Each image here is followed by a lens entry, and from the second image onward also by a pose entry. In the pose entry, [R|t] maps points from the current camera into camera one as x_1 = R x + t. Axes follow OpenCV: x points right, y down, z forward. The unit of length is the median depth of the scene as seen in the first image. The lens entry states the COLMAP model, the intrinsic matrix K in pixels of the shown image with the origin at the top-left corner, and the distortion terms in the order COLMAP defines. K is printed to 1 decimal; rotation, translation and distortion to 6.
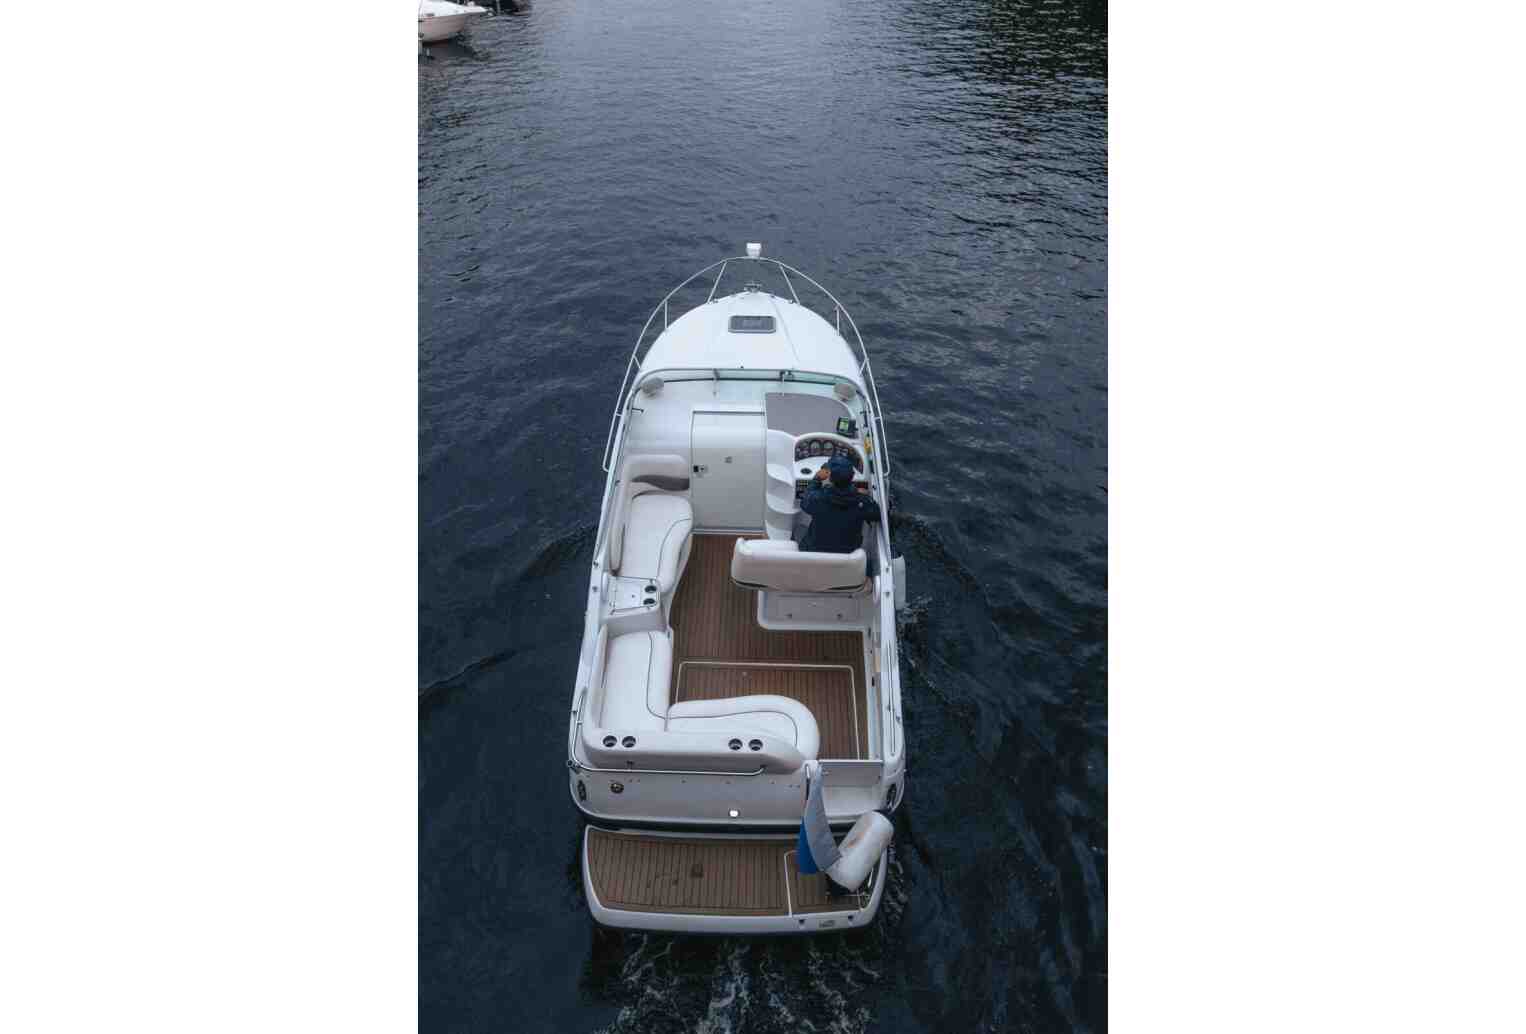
lens RADIAL K [[977.6, 0, 767.4], [0, 977.6, 511.3], [0, 0, 1]] dist [0.011848, 0.000492]
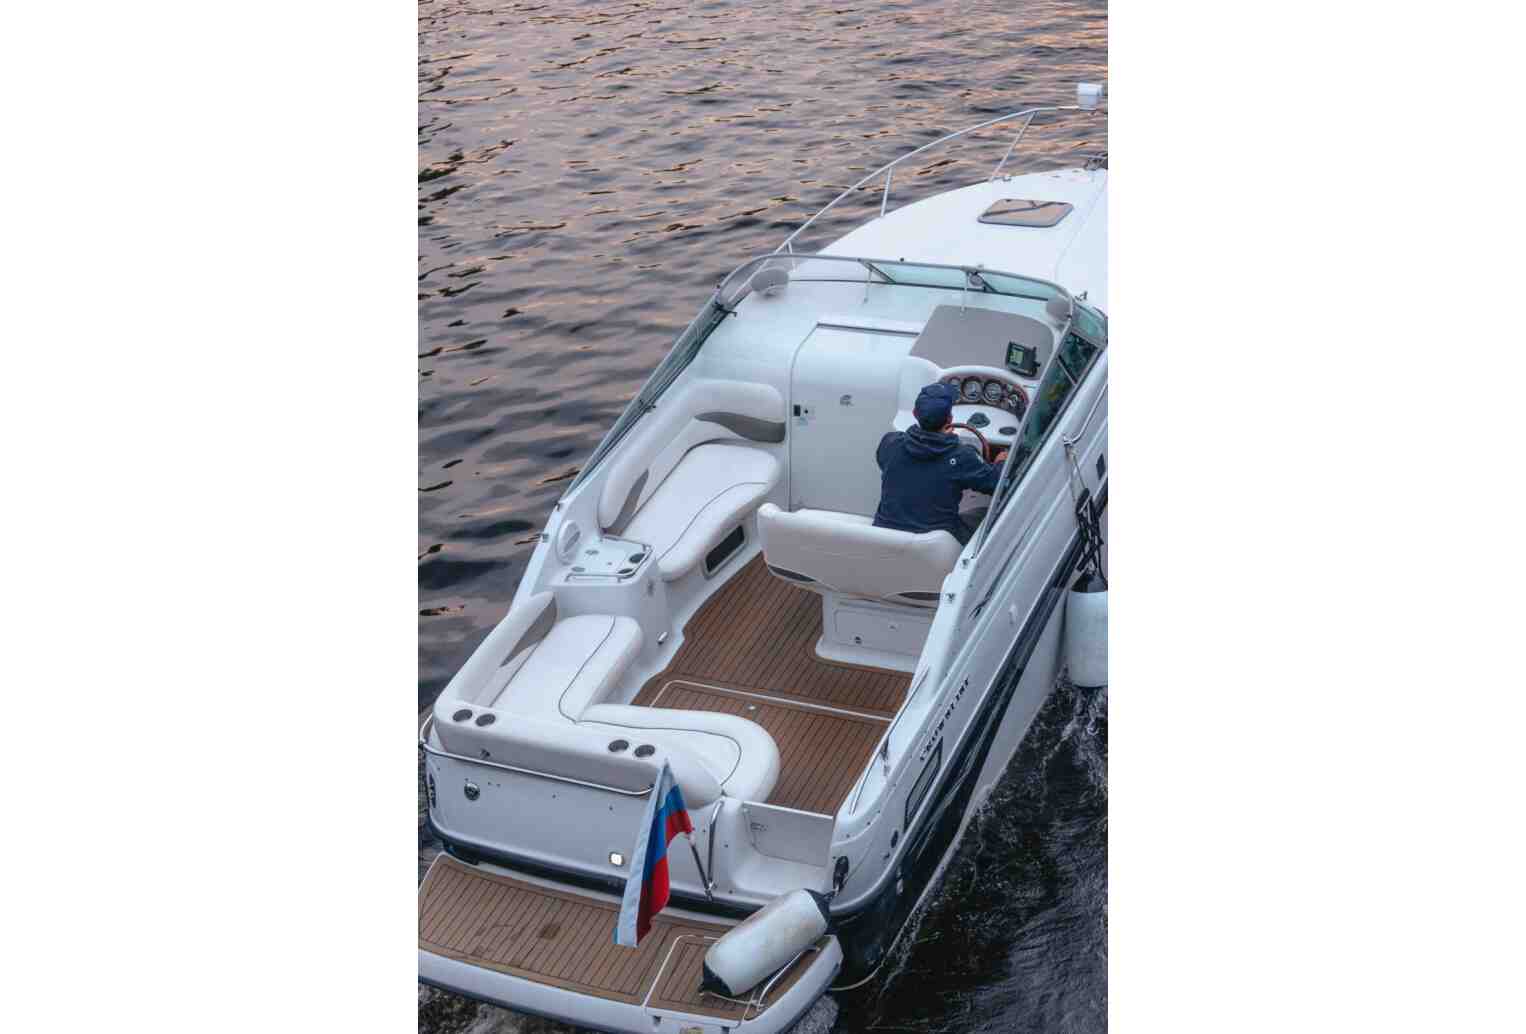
lens RADIAL K [[2115.8, 0, 758.0], [0, 2115.8, 514.3], [0, 0, 1]] dist [-0.050993, 0.000000]
pose [[0.911453, 0.112399, -0.395752, 0.459394], [-0.152628, 0.985689, -0.071567, 0.125910], [0.382044, 0.125633, 0.915565, -0.242404]]
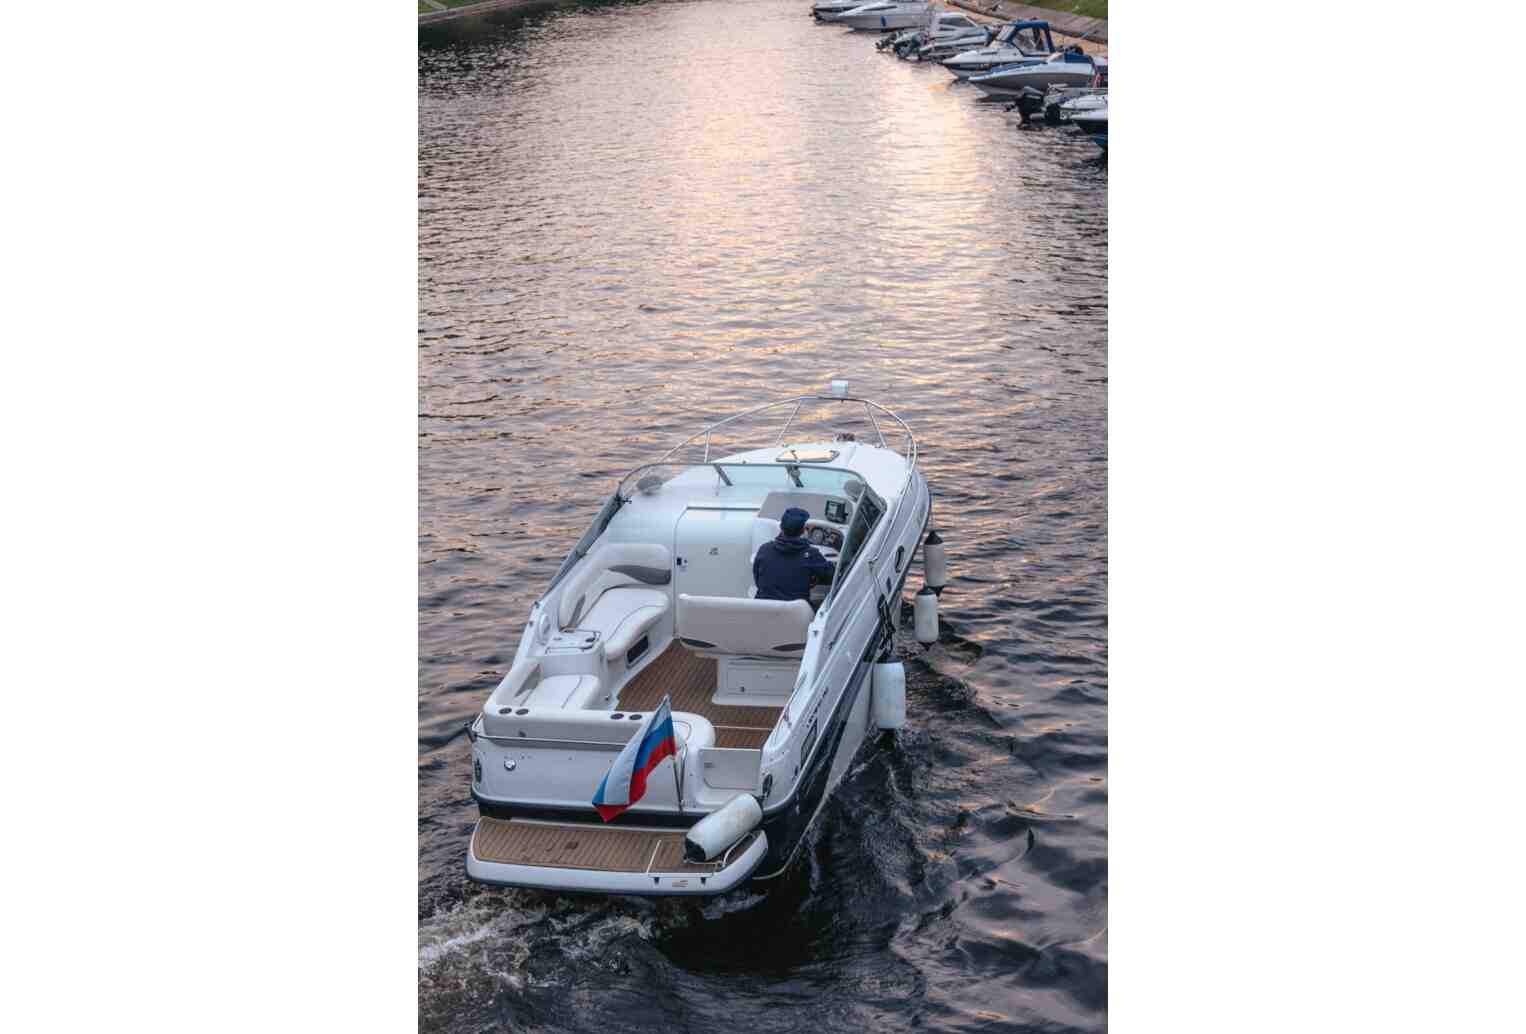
lens RADIAL K [[2115.8, 0, 765.2], [0, 2115.8, 517.4], [0, 0, 1]] dist [-0.050993, 0.000000]
pose [[0.970574, 0.014158, -0.240386, 0.492067], [-0.091336, 0.945319, -0.313098, 0.543357], [0.222809, 0.325841, 0.918795, -0.827926]]
